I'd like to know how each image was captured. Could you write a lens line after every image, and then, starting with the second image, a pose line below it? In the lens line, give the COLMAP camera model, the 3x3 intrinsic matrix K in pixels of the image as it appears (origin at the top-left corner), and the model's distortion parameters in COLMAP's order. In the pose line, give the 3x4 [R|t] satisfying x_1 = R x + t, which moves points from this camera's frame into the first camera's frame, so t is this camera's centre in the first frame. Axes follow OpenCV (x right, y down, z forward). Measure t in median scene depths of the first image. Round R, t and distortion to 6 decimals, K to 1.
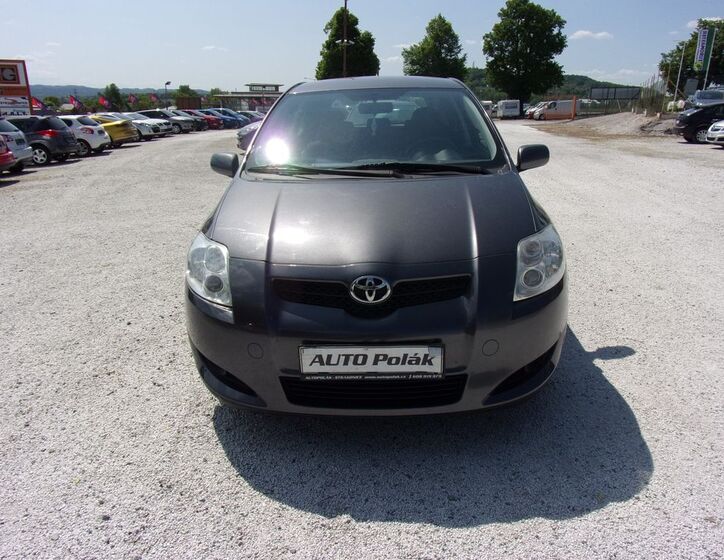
lens RADIAL K [[545.9, 0, 364.1], [0, 545.9, 281.4], [0, 0, 1]] dist [-0.031057, 0.012408]
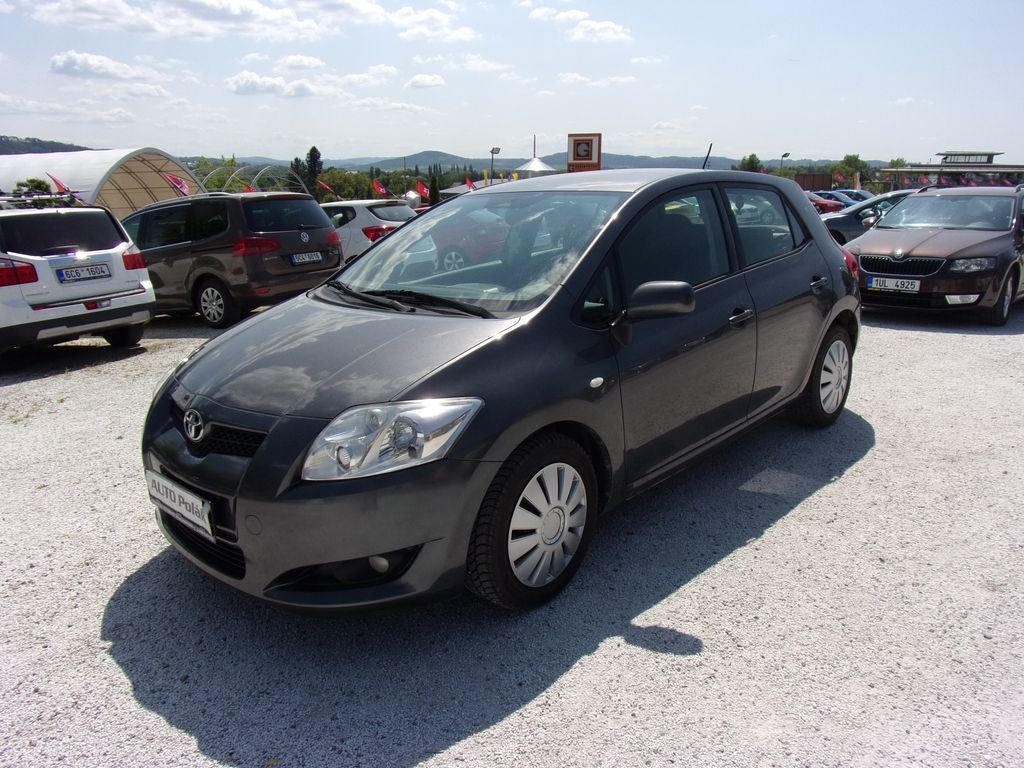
lens RADIAL K [[744.7, 0, 512.7], [0, 744.7, 393.9], [0, 0, 1]] dist [-0.047620, 0.033076]
pose [[0.748342, 0.180378, -0.638316, 0.101537], [-0.202178, 0.978552, 0.039496, -0.016668], [0.631750, 0.099497, 0.768760, 0.031280]]
